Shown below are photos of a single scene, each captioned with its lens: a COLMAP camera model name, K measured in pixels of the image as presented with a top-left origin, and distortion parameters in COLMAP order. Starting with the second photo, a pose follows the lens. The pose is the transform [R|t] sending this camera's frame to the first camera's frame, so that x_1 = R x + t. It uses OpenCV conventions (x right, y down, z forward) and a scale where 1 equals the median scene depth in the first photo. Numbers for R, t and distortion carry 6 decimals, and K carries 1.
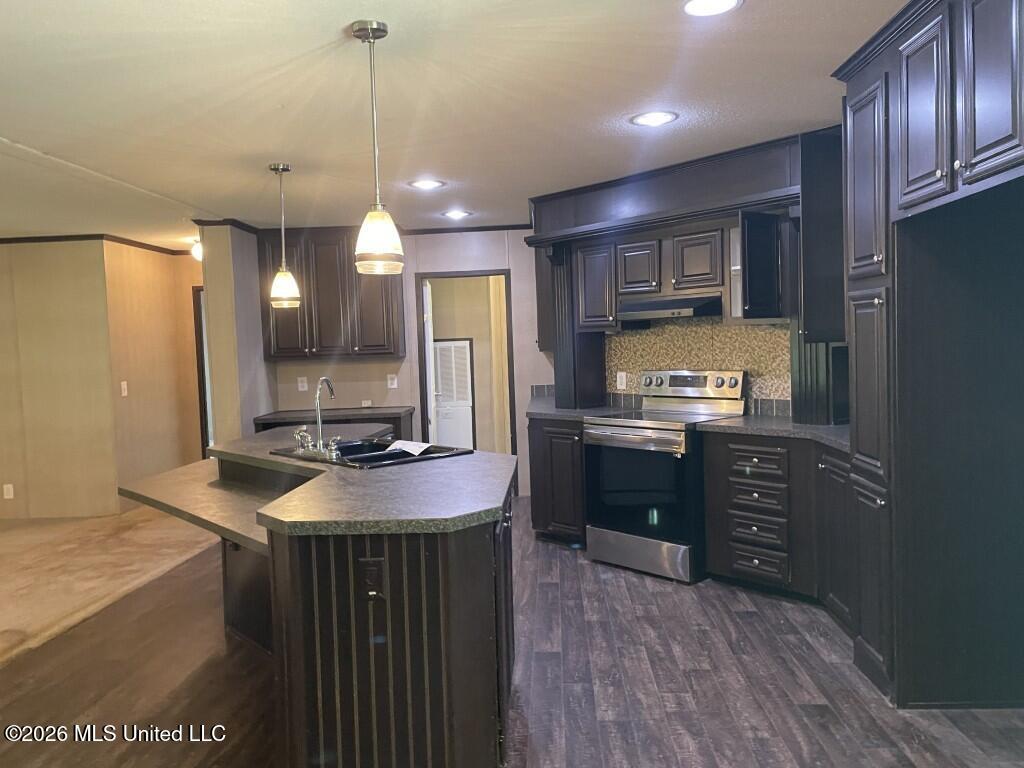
lens RADIAL K [[753.5, 0, 512.0], [0, 753.5, 384.0], [0, 0, 1]] dist [-0.000959, -0.000103]
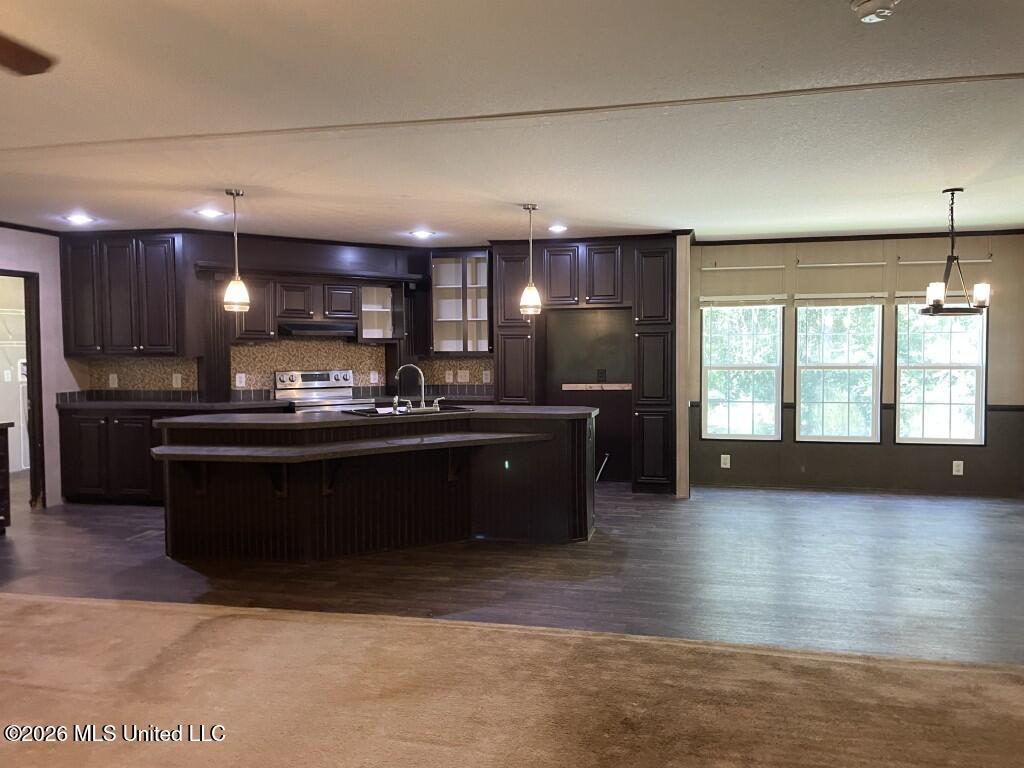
lens RADIAL K [[784.8, 0, 512.0], [0, 784.8, 384.0], [0, 0, 1]] dist [-0.007124, -0.003407]
pose [[0.180375, -0.006963, 0.983573, -1.257399], [0.049772, 0.998758, -0.002057, 0.032413], [-0.982338, 0.049326, 0.180498, 0.321868]]
